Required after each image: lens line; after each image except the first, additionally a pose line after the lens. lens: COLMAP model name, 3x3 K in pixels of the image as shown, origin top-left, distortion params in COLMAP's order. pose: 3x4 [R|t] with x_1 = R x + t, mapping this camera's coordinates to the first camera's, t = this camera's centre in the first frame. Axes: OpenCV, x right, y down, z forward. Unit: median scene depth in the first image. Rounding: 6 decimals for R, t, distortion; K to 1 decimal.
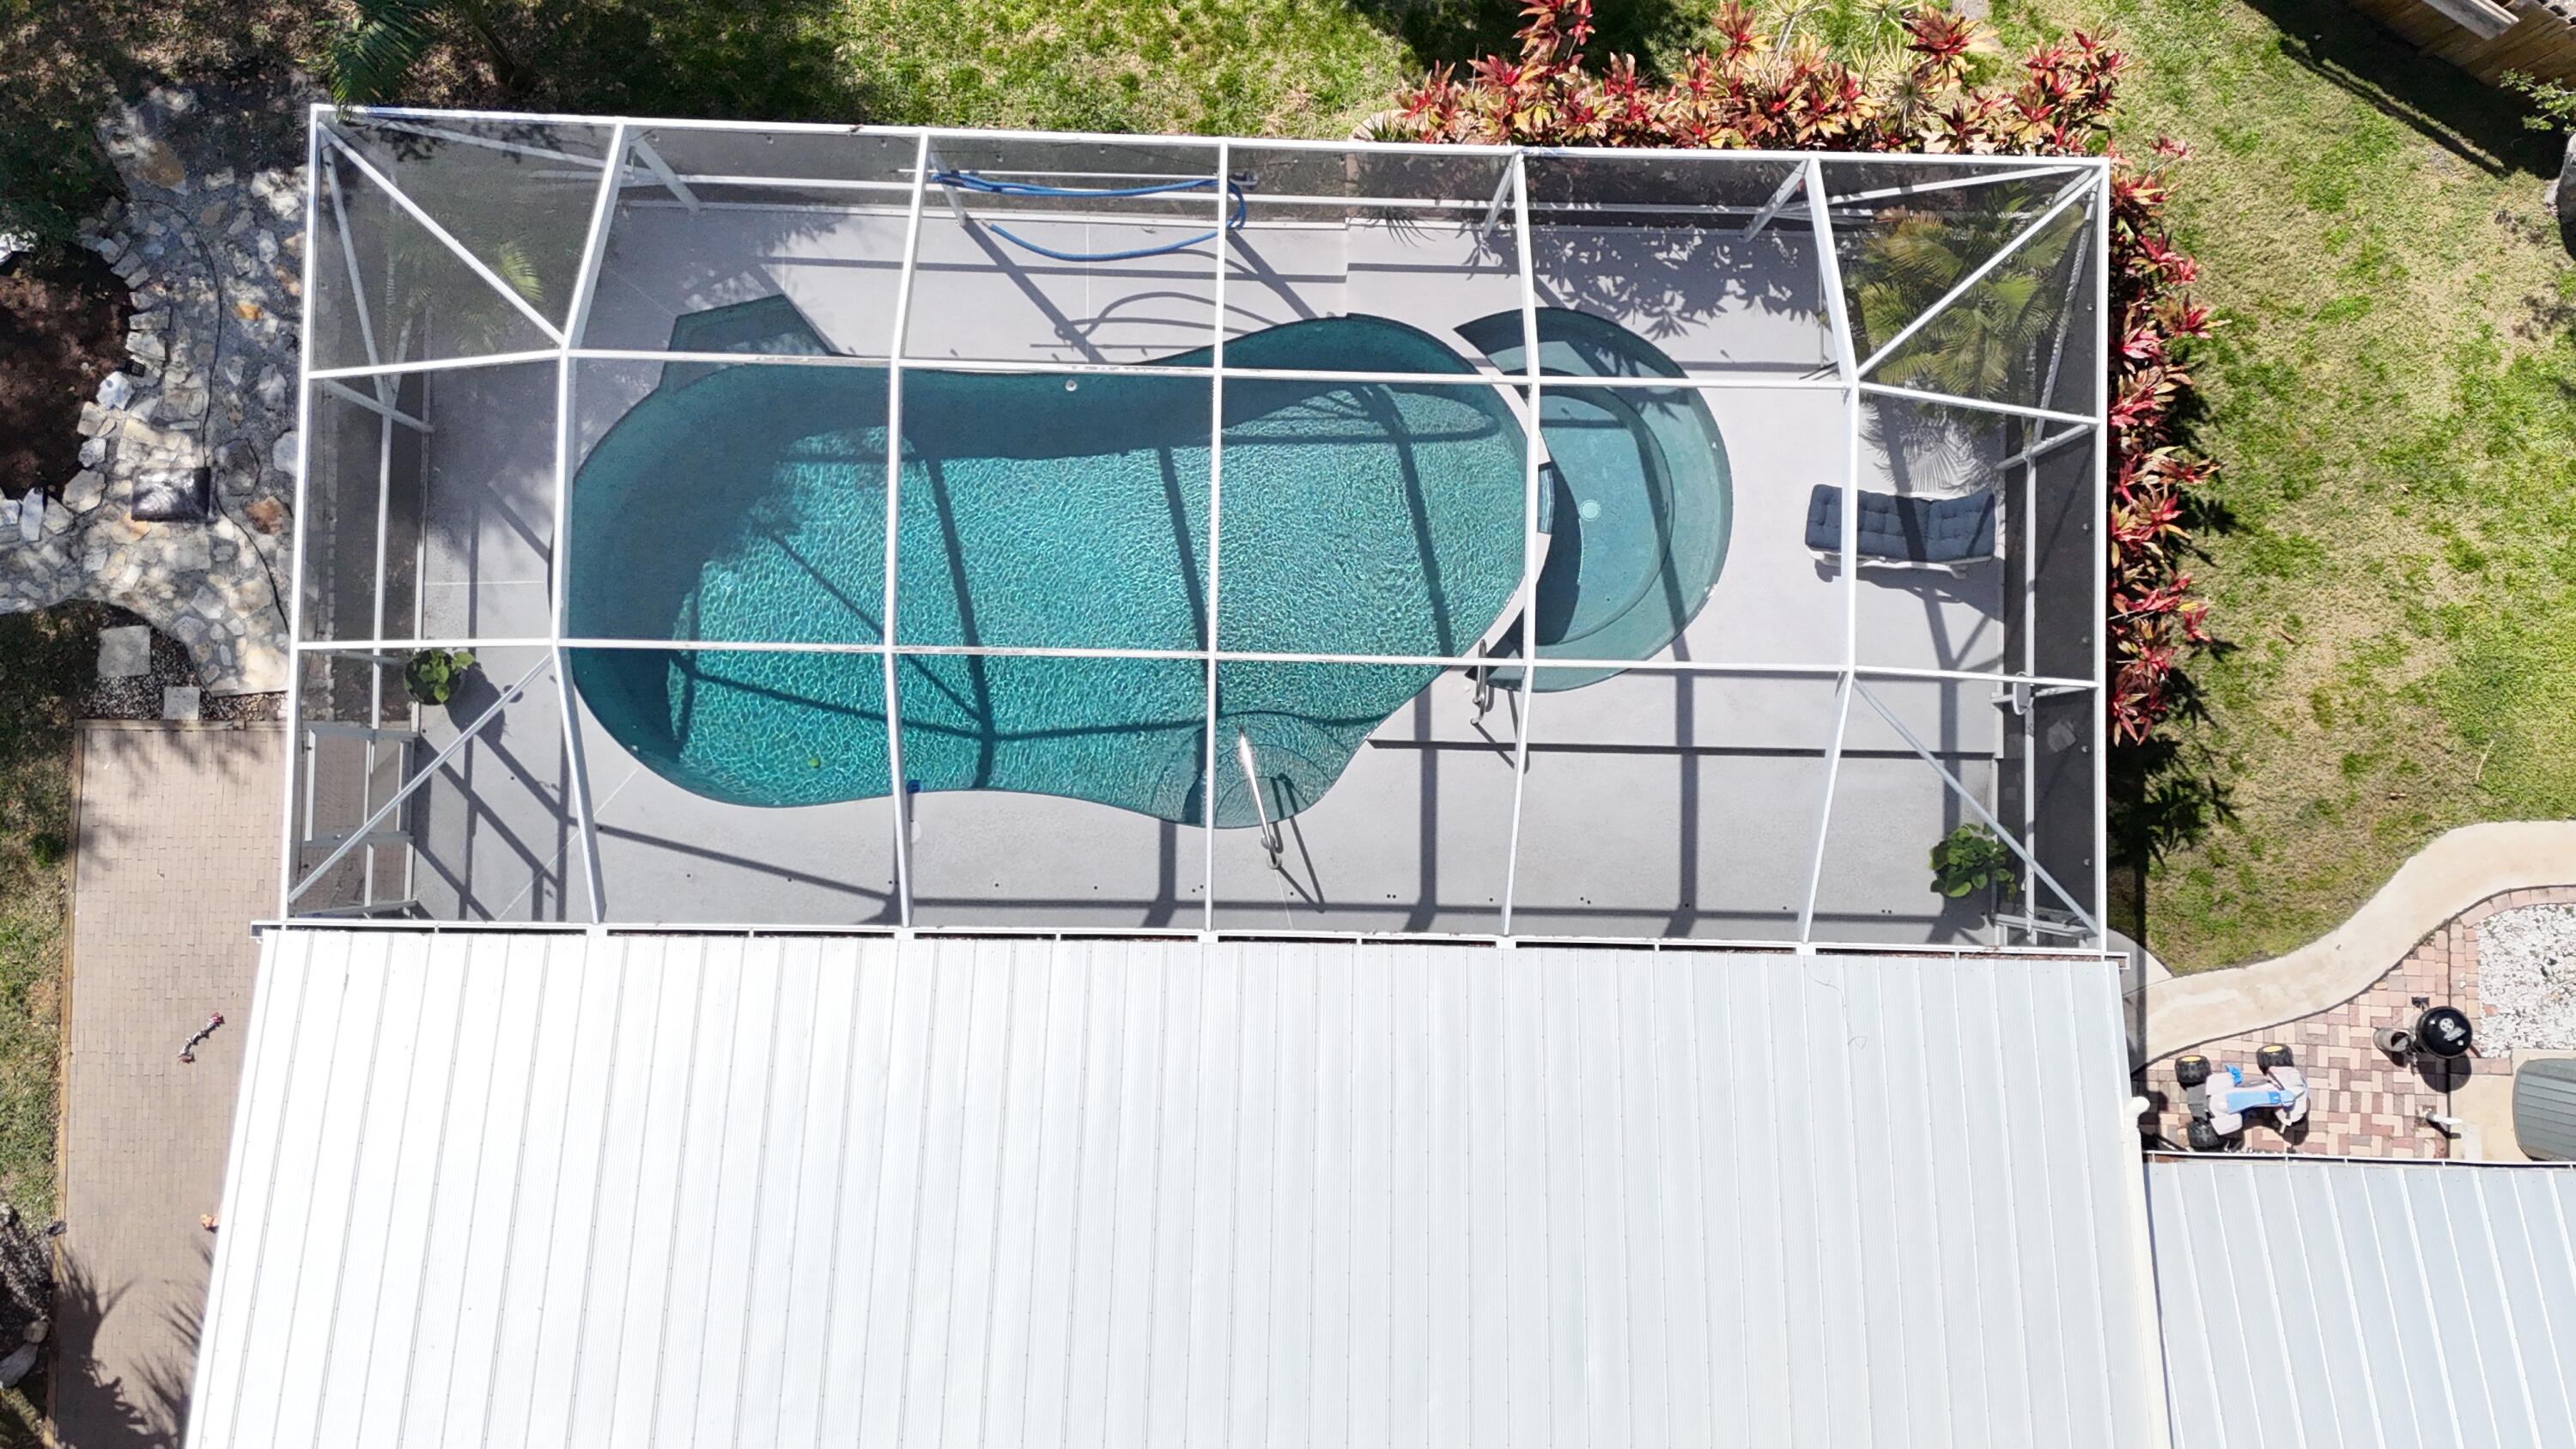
lens RADIAL K [[2188.3, 0, 1288.0], [0, 2188.3, 724.5], [0, 0, 1]] dist [0.156934, -0.252448]
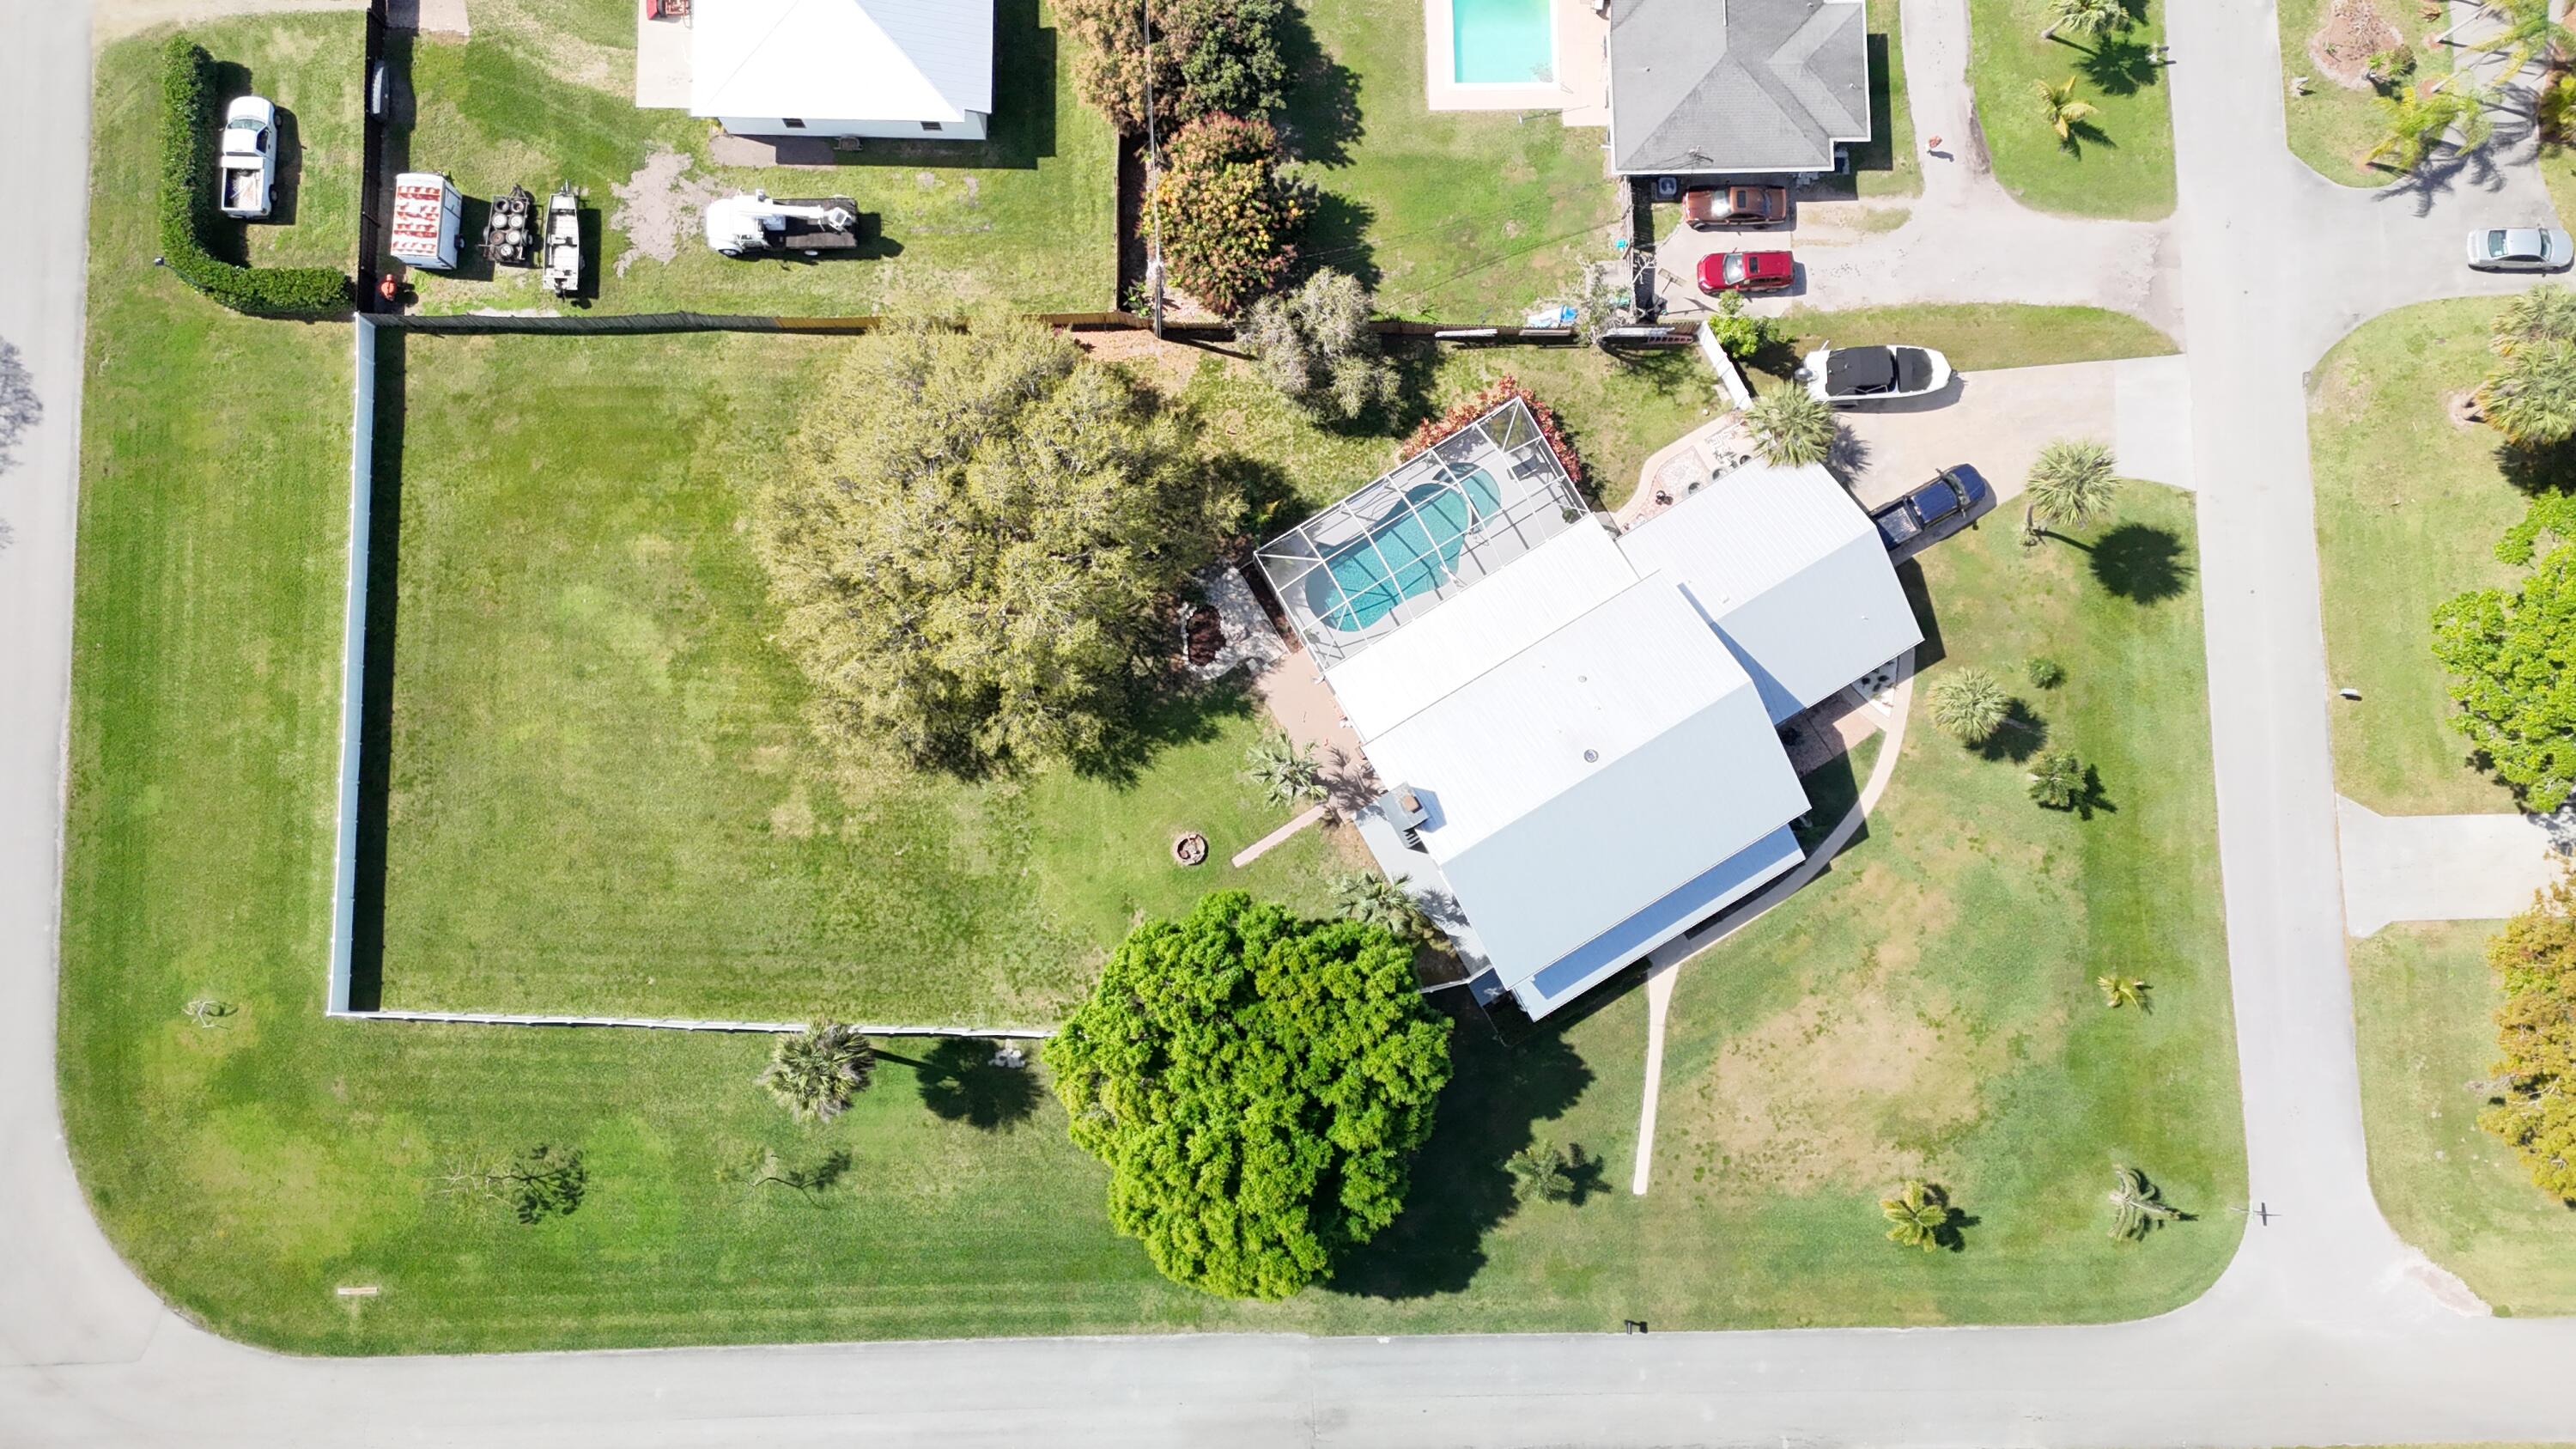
lens RADIAL K [[2192.4, 0, 1288.0], [0, 2192.4, 724.5], [0, 0, 1]] dist [0.082101, -0.070213]
pose [[0.849517, -0.525517, 0.046388, -0.756685], [0.526673, 0.849902, -0.016792, 0.218243], [-0.030601, 0.038697, 0.998782, -4.129087]]
